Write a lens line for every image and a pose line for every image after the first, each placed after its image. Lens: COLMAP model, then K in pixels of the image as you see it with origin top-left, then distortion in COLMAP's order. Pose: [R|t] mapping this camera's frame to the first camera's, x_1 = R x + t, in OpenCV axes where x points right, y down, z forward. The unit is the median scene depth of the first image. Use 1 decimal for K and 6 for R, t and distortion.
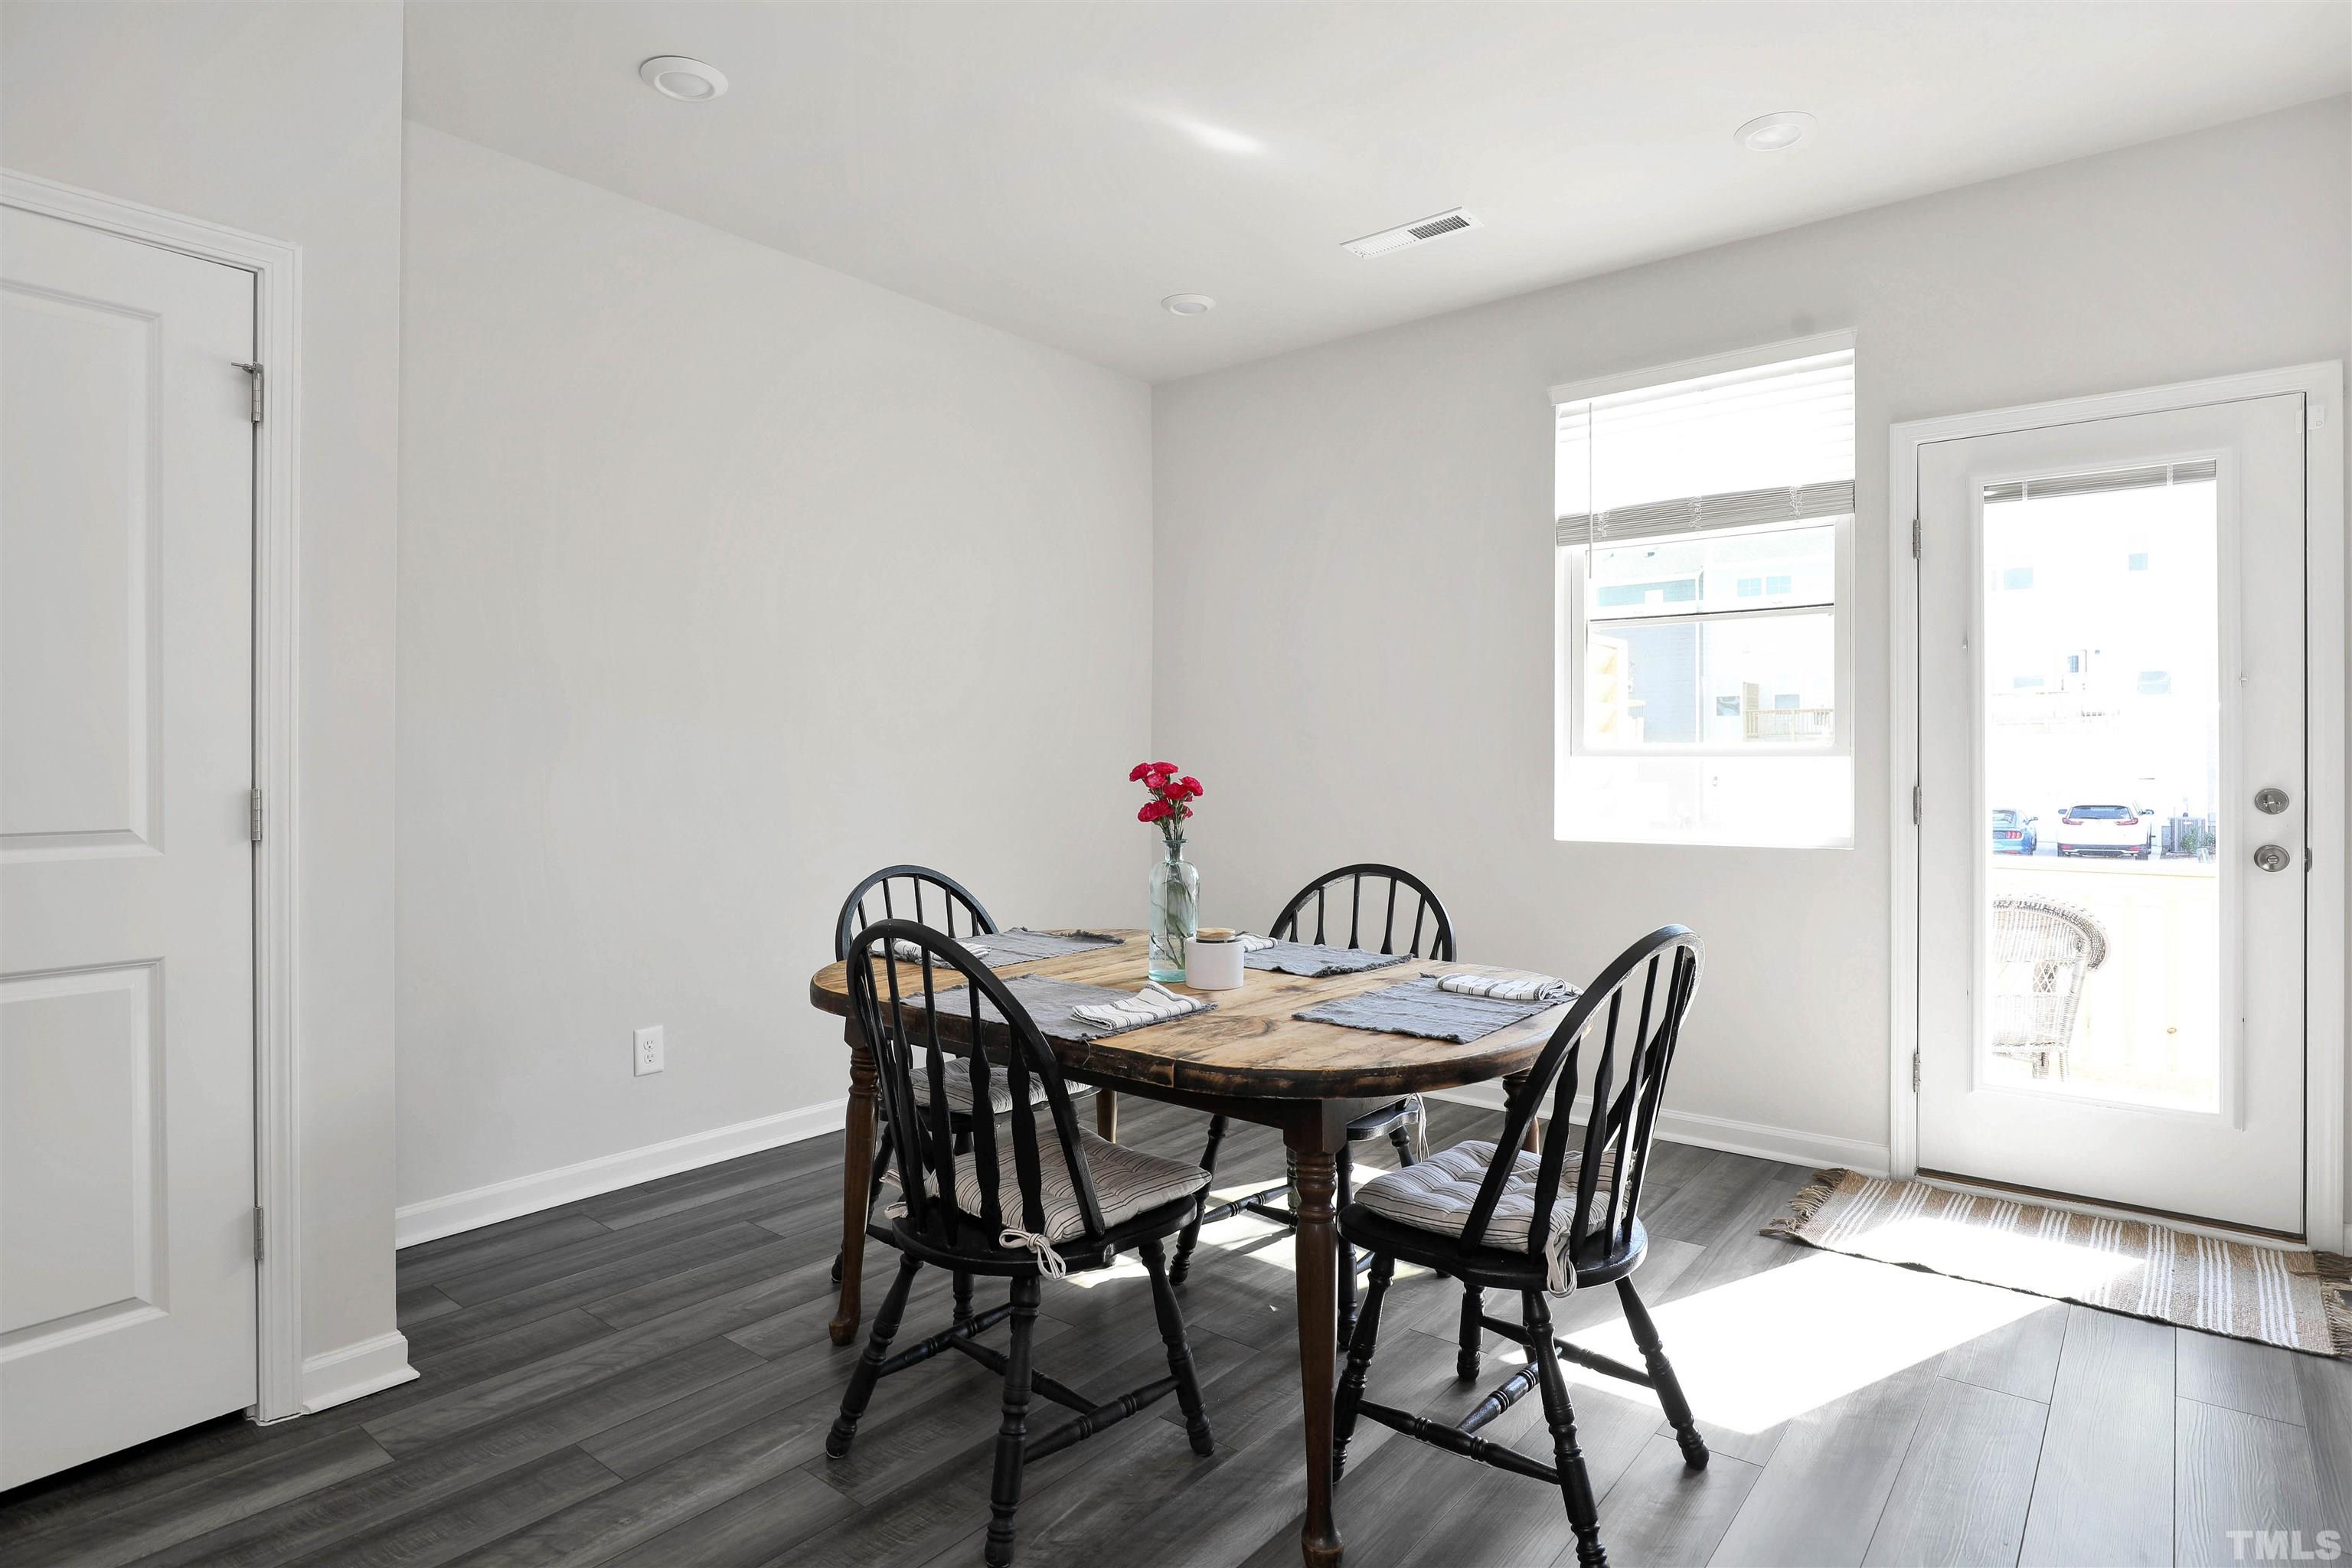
lens RADIAL K [[1303.5, 0, 1181.0], [0, 1303.5, 767.9], [0, 0, 1]] dist [-0.015268, -0.001024]
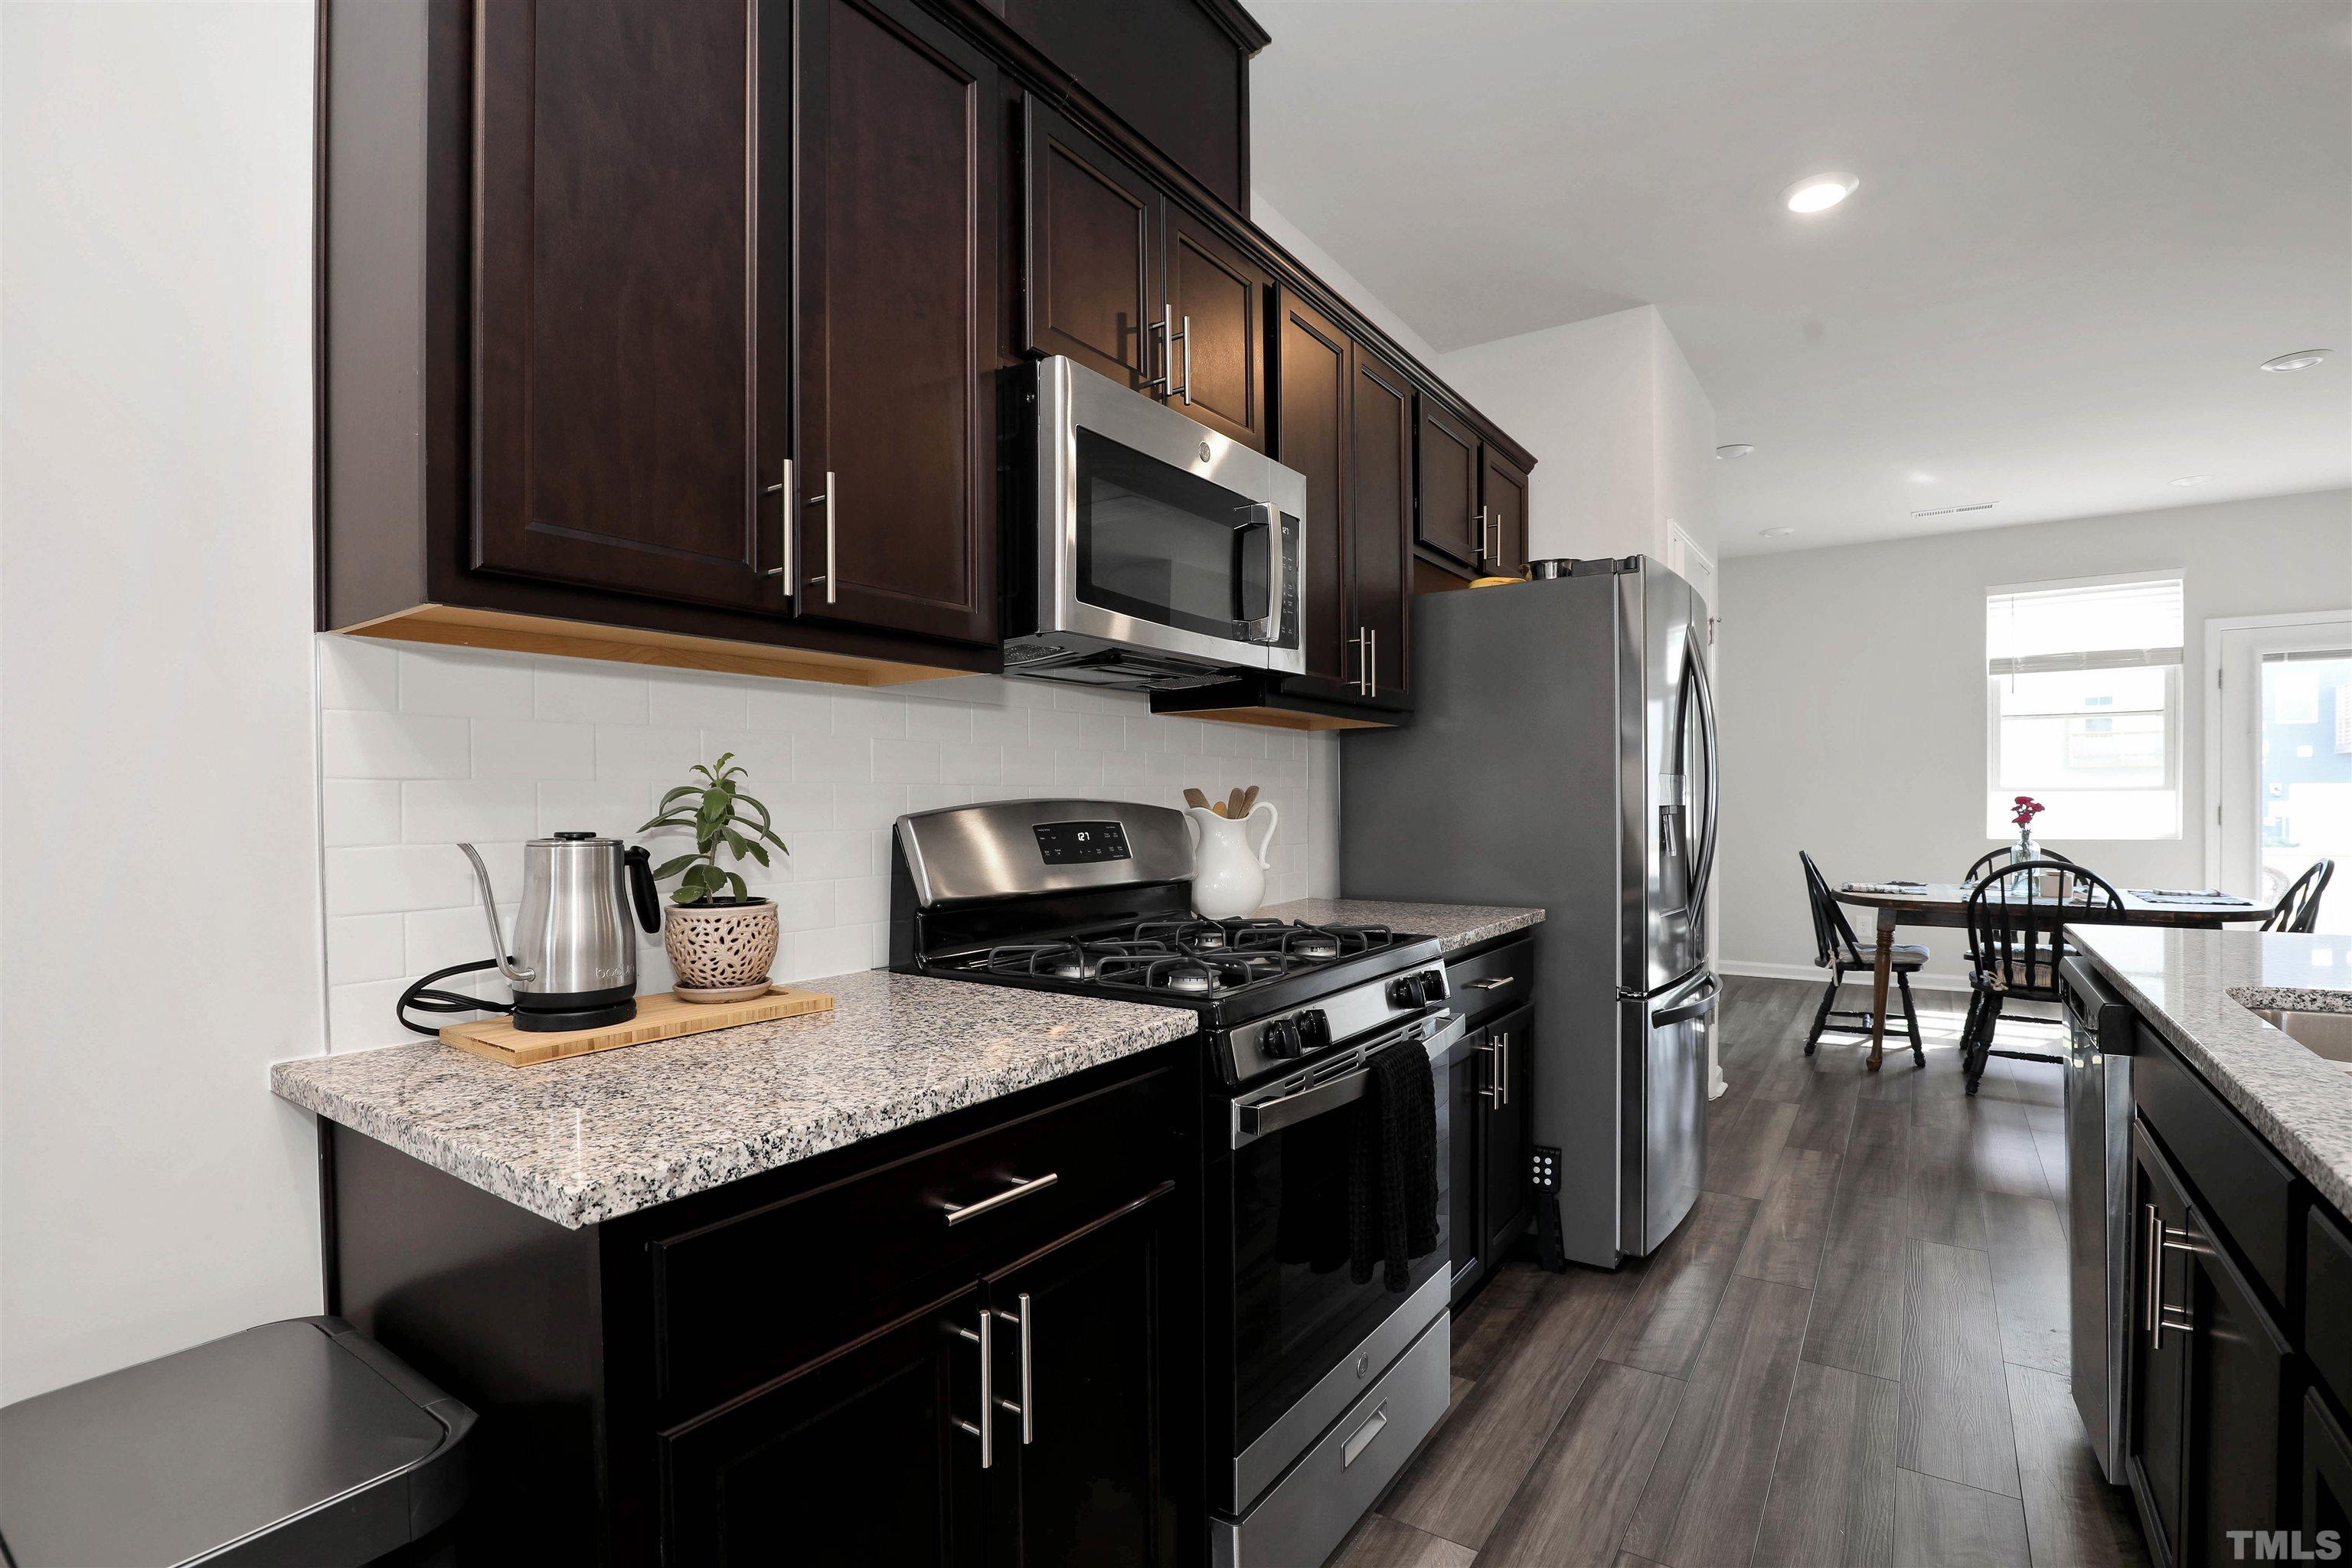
lens RADIAL K [[1122.8, 0, 1171.3], [0, 1122.8, 814.1], [0, 0, 1]] dist [-0.017075, 0.003159]
pose [[0.996299, -0.008245, 0.085555, -1.135129], [0.007110, 0.999883, 0.013561, -0.006828], [-0.085656, -0.012903, 0.996241, -0.522658]]
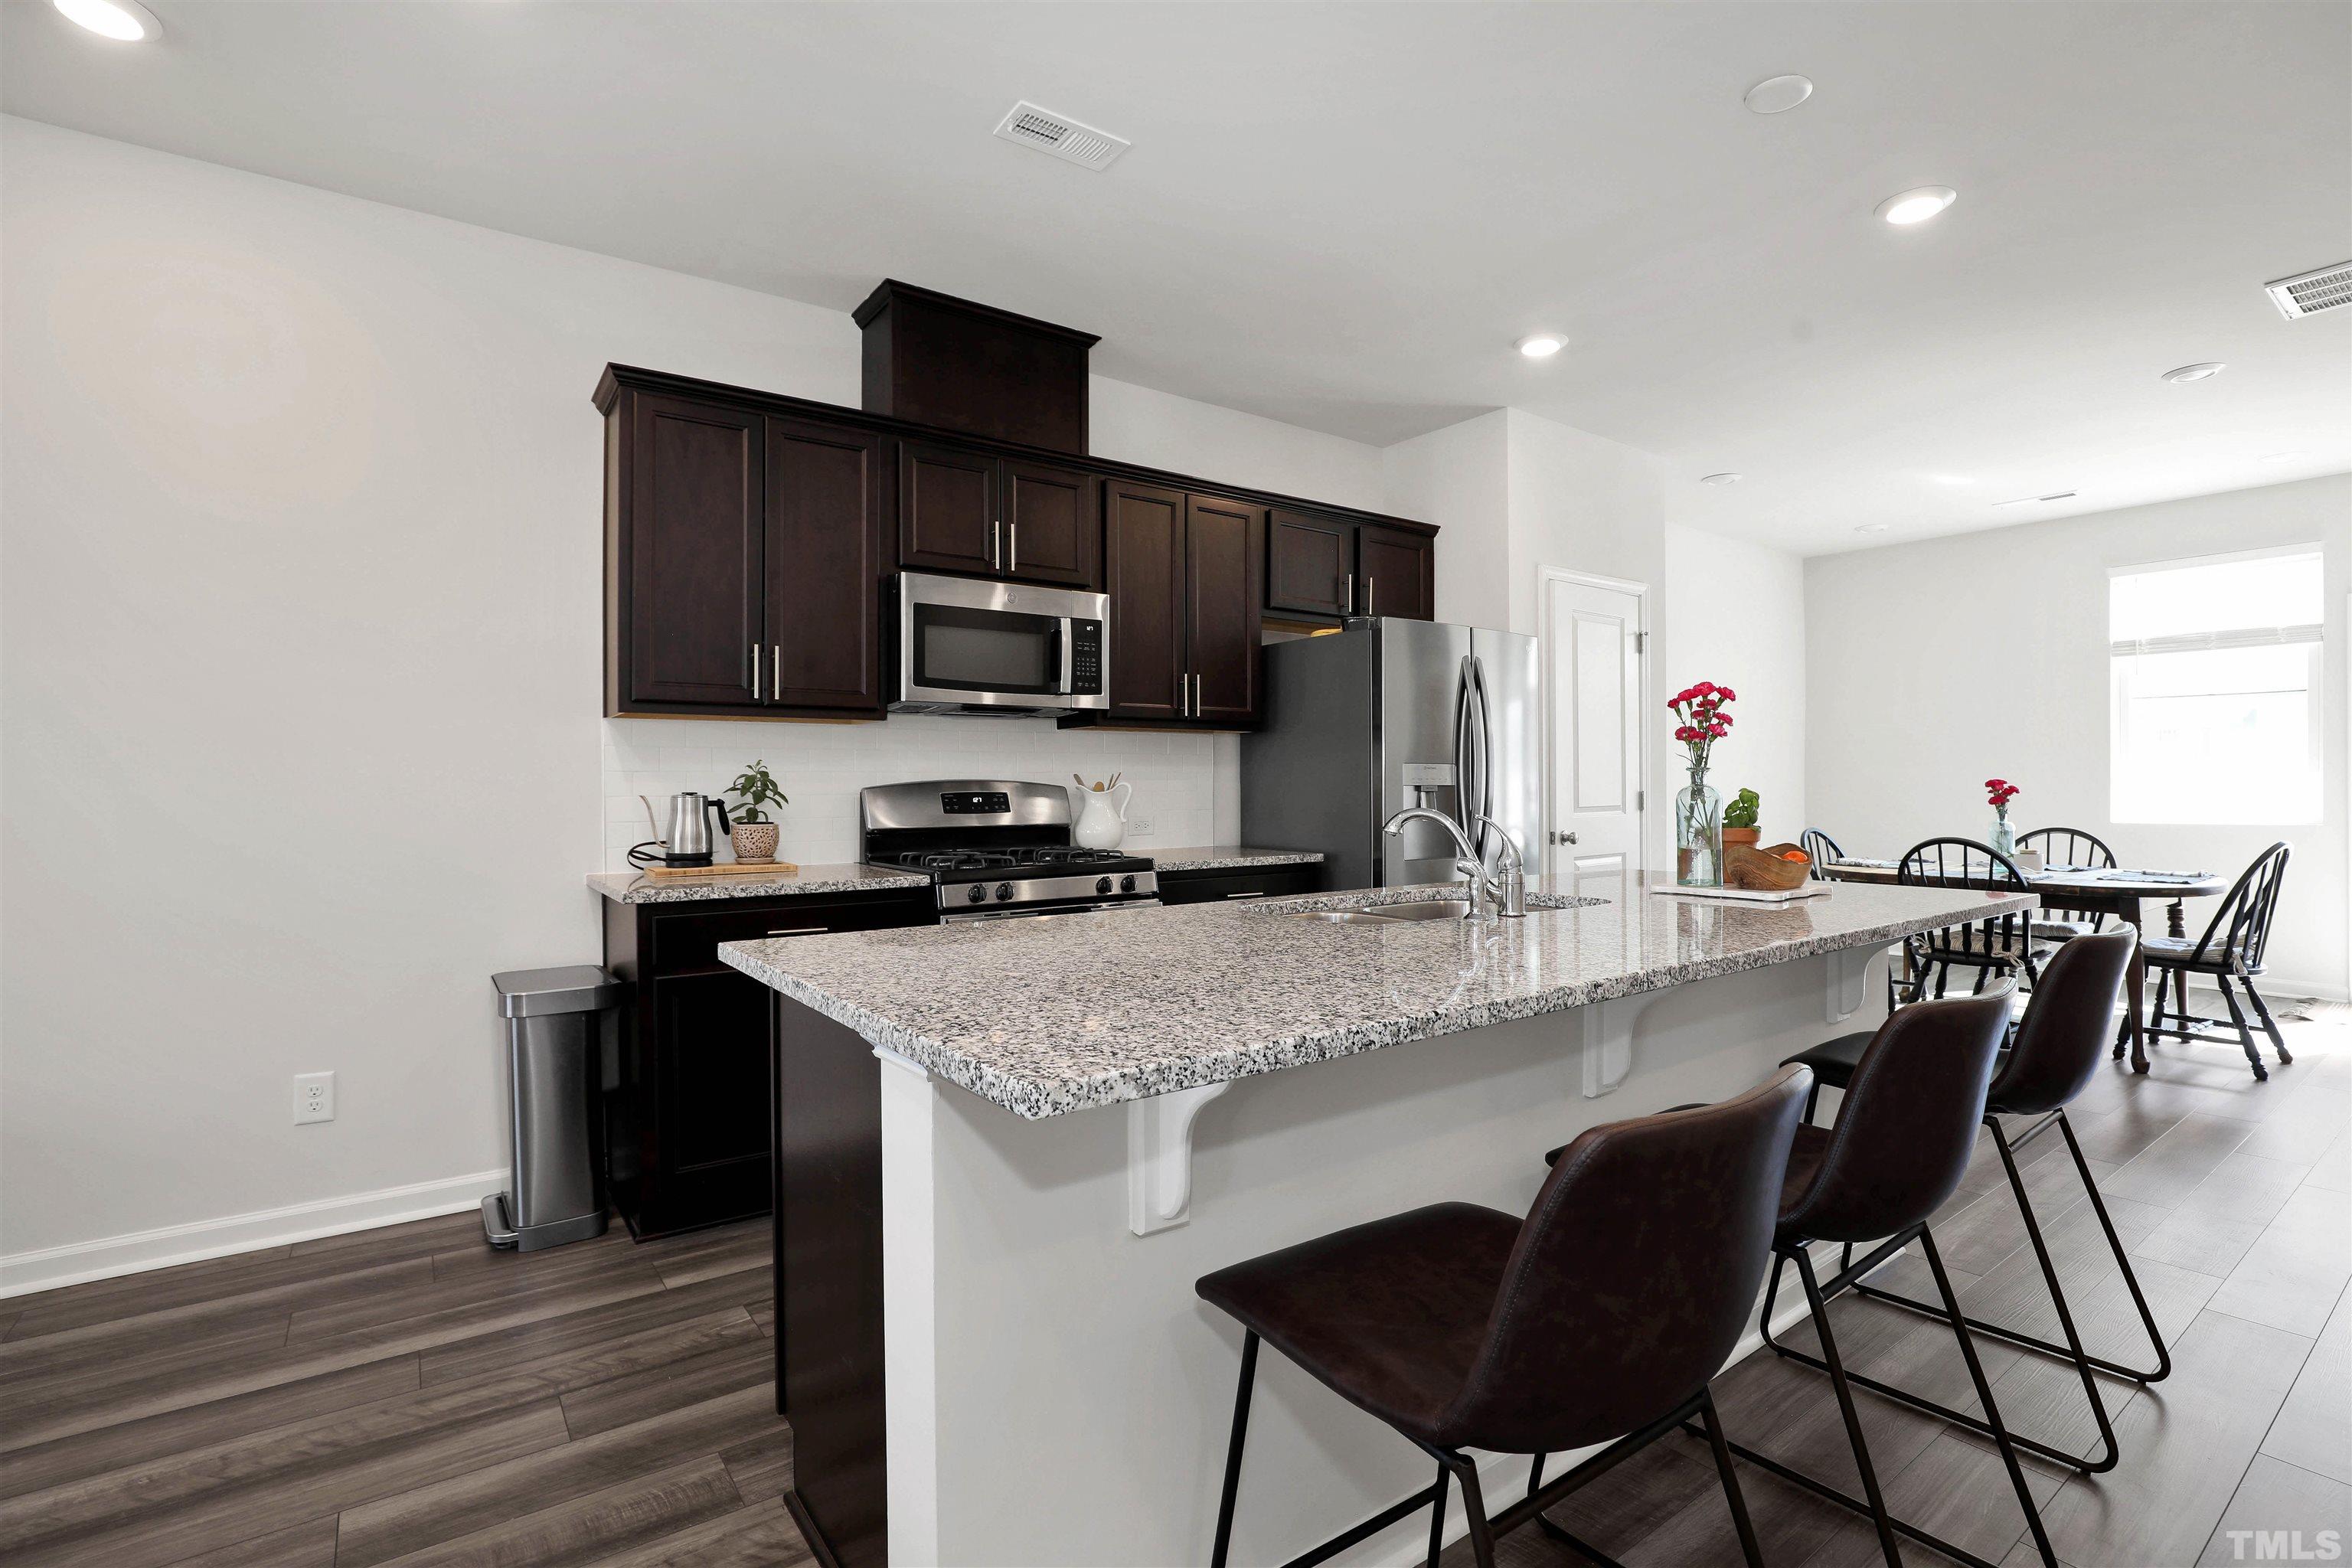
lens RADIAL K [[1122.8, 0, 1171.0], [0, 1122.8, 799.3], [0, 0, 1]] dist [-0.017075, 0.003159]
pose [[0.966036, 0.000980, -0.258404, -0.658699], [0.003436, 0.999856, 0.016635, -0.005449], [0.258383, -0.016958, 0.965894, -0.948737]]
